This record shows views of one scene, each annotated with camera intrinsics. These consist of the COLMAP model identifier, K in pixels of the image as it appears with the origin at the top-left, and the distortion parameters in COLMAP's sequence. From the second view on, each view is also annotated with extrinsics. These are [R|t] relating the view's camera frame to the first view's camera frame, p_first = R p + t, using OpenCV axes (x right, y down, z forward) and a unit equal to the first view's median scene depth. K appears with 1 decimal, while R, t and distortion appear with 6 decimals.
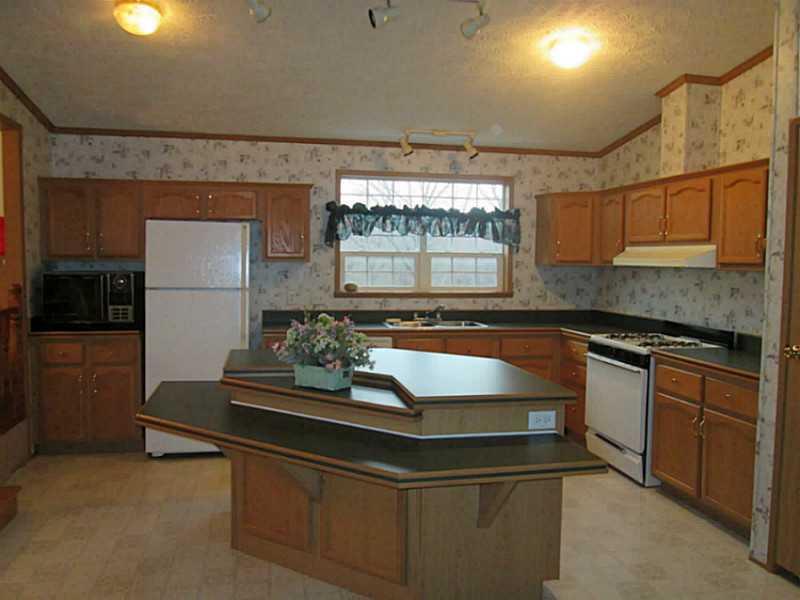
lens RADIAL K [[641.3, 0, 398.9], [0, 641.3, 295.8], [0, 0, 1]] dist [-0.039659, 0.014130]
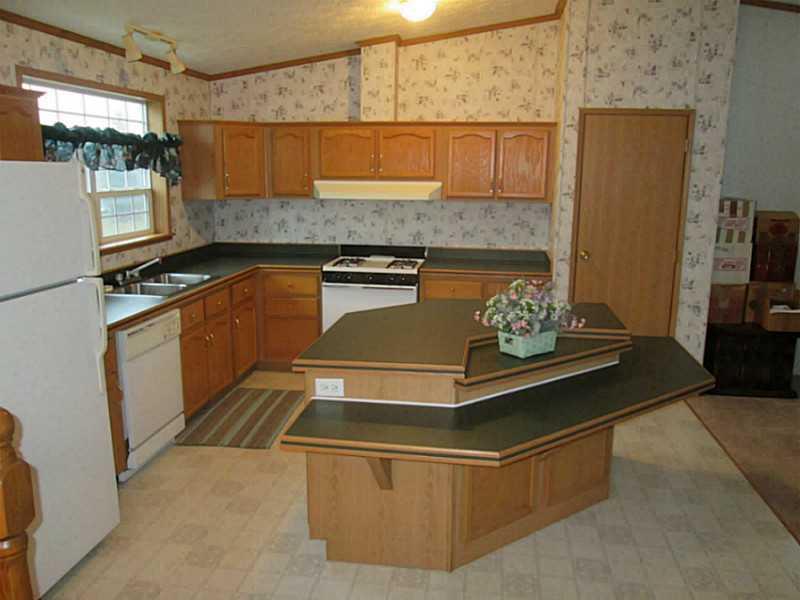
lens RADIAL K [[641.3, 0, 399.9], [0, 641.3, 303.6], [0, 0, 1]] dist [-0.039659, 0.014130]
pose [[0.364200, -0.205198, 0.908434, -0.627363], [0.052543, 0.978399, 0.199937, -0.083673], [-0.929837, -0.025085, 0.367115, 0.477444]]
